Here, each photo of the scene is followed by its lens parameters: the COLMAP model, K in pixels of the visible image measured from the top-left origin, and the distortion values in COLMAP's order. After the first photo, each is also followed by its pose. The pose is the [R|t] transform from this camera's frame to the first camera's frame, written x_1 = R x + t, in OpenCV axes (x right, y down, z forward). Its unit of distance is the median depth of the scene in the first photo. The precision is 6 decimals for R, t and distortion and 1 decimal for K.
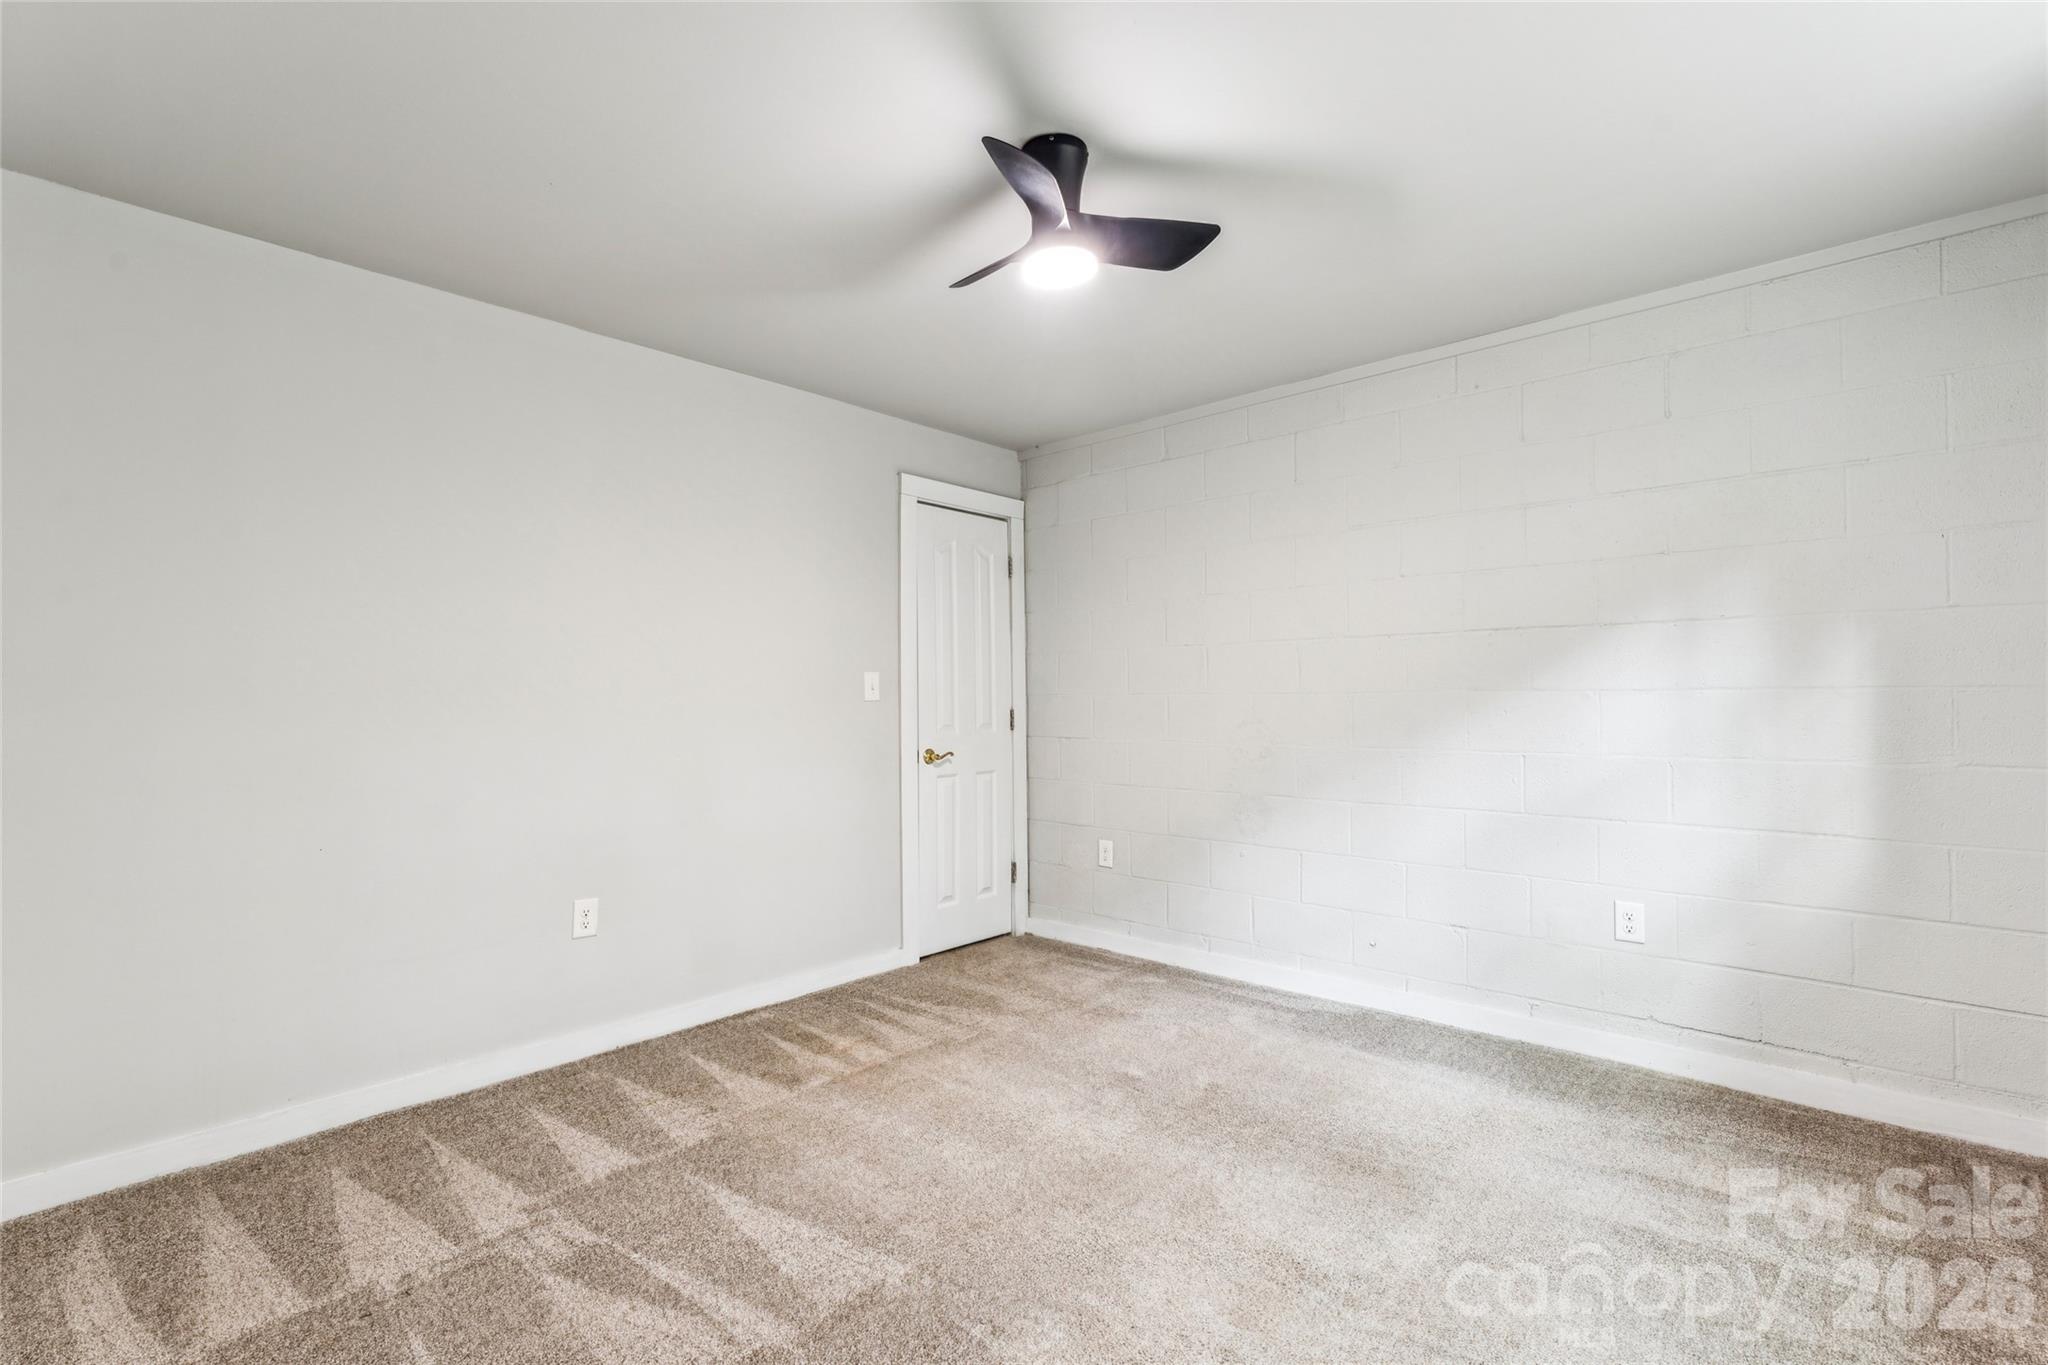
lens RADIAL K [[928.9, 0, 1033.8], [0, 928.9, 690.4], [0, 0, 1]] dist [-0.001013, 0.000675]
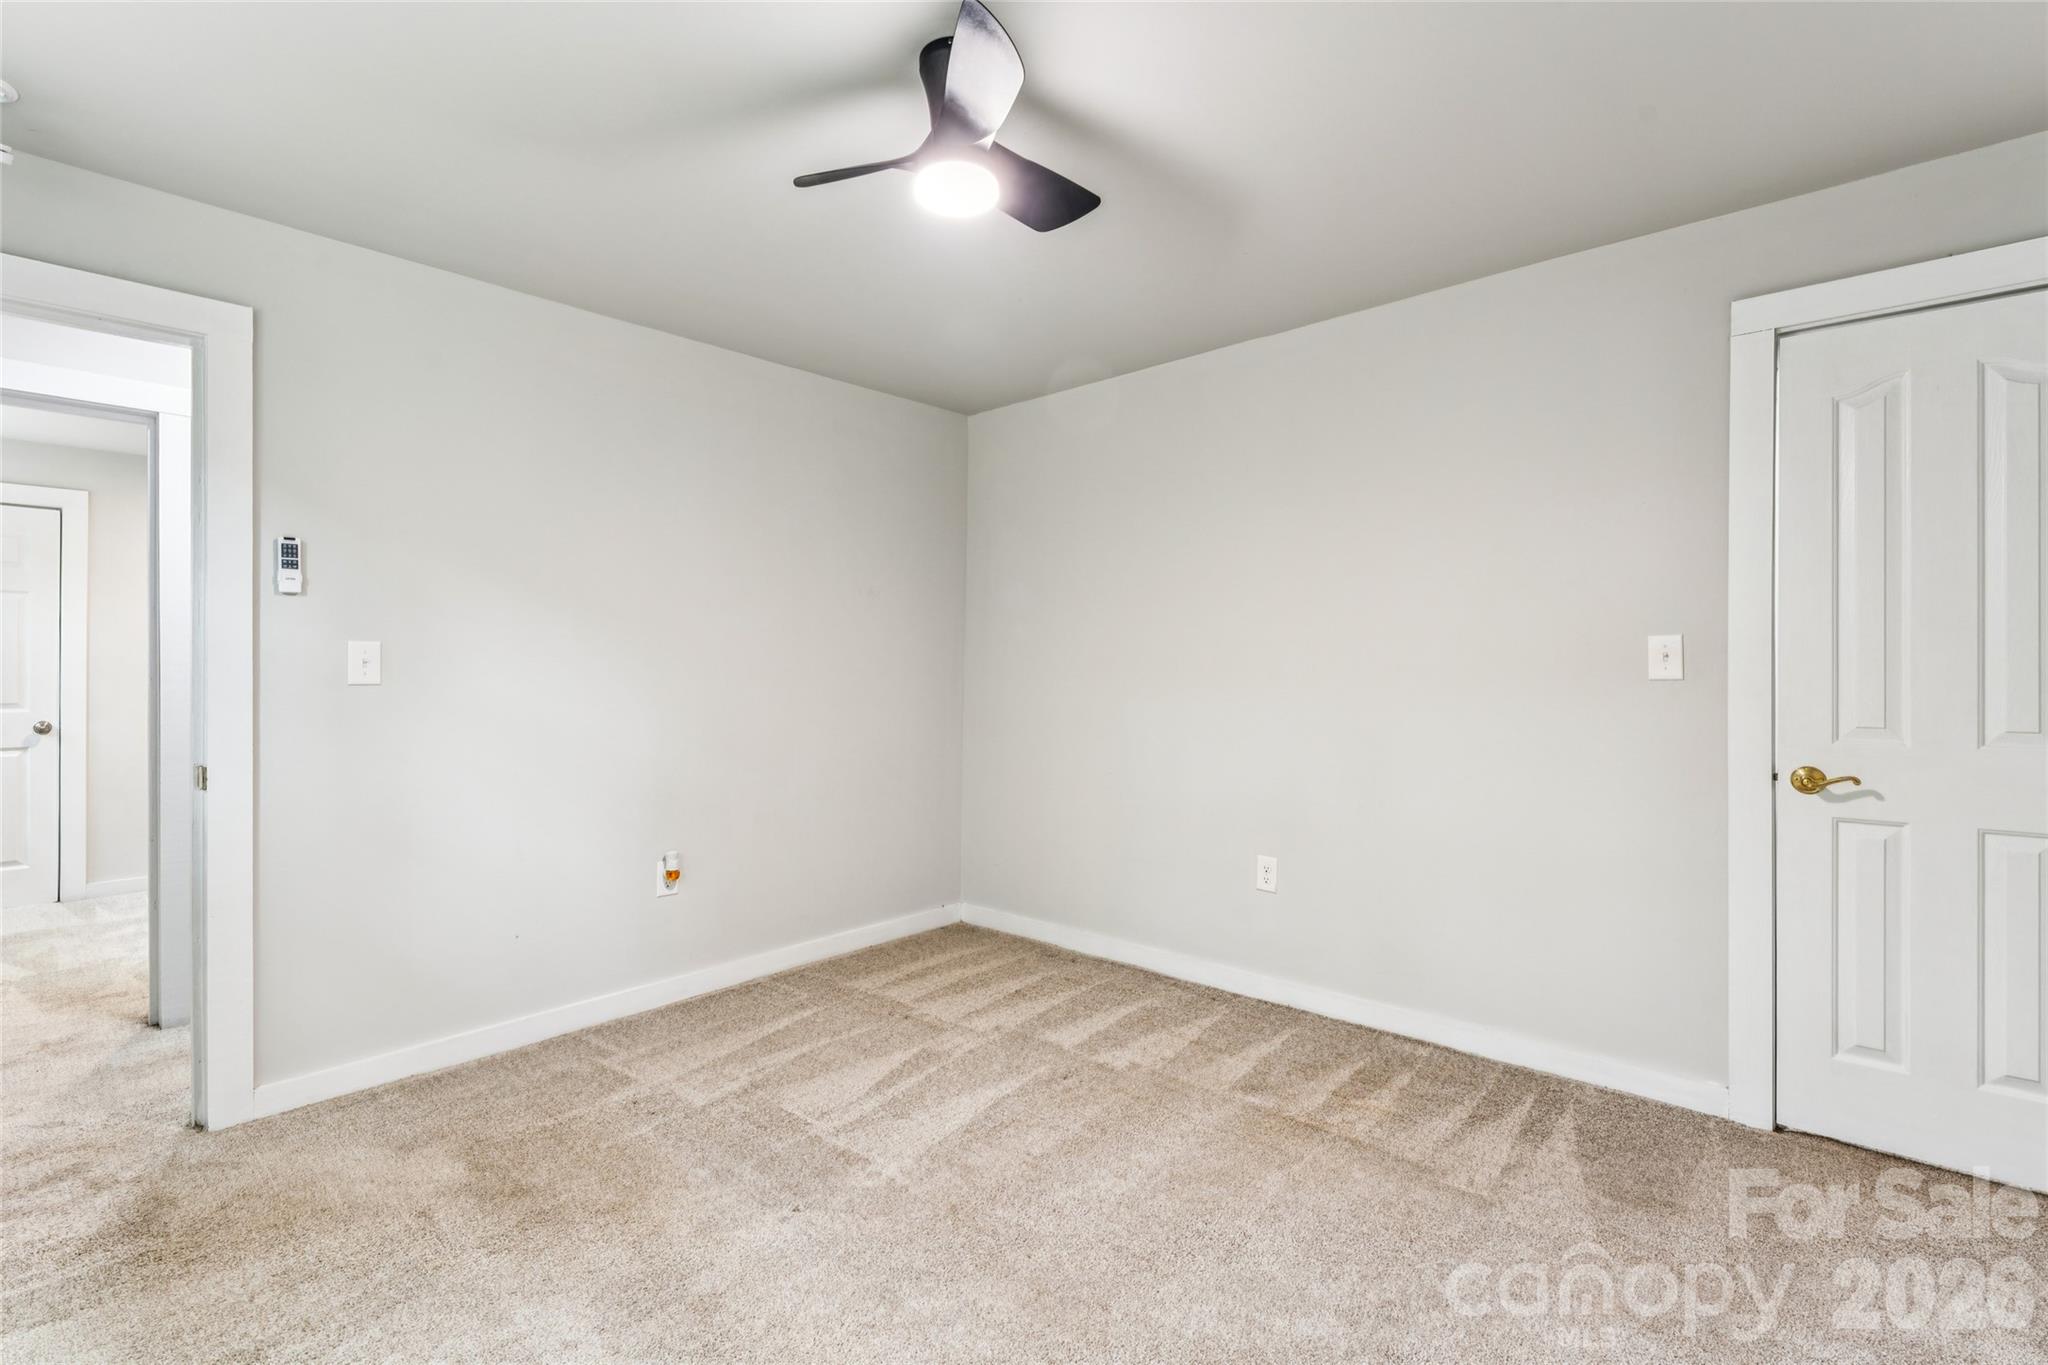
lens RADIAL K [[928.9, 0, 1031.2], [0, 928.9, 675.3], [0, 0, 1]] dist [-0.001013, 0.000675]
pose [[0.003329, 0.003192, -0.999989, 0.607257], [0.002960, 0.999990, 0.003201, 0.007340], [0.999990, -0.002970, 0.003319, 0.716761]]
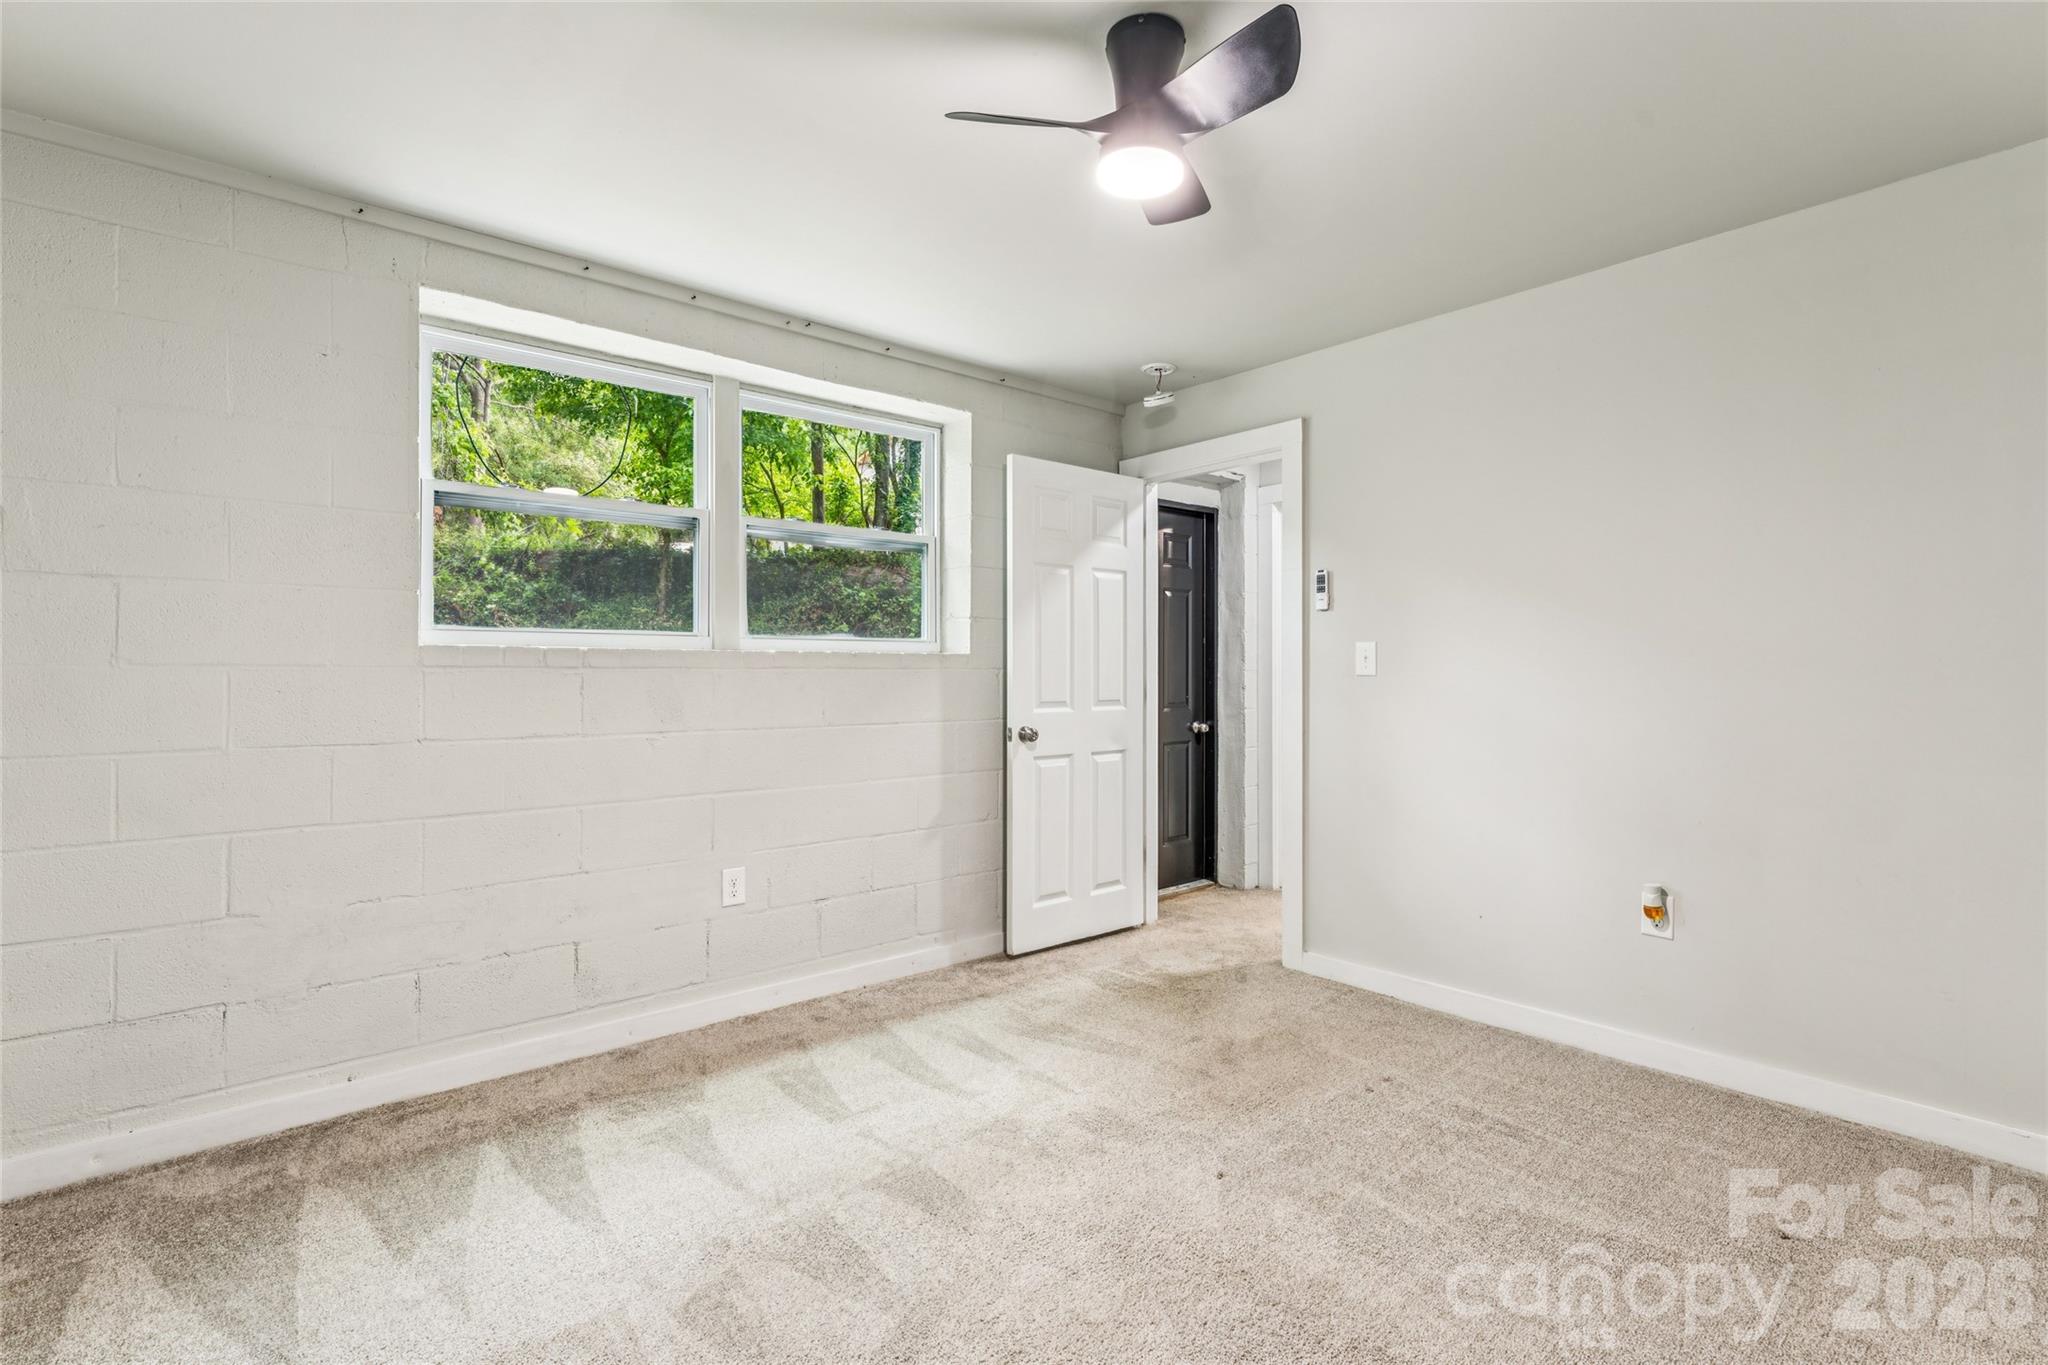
lens RADIAL K [[928.9, 0, 1023.5], [0, 928.9, 680.0], [0, 0, 1]] dist [-0.001013, 0.000675]
pose [[-0.991762, 0.001177, 0.128086, 0.013668], [0.001778, 0.999988, 0.004580, 0.016407], [-0.128079, 0.004770, -0.991752, 1.245931]]
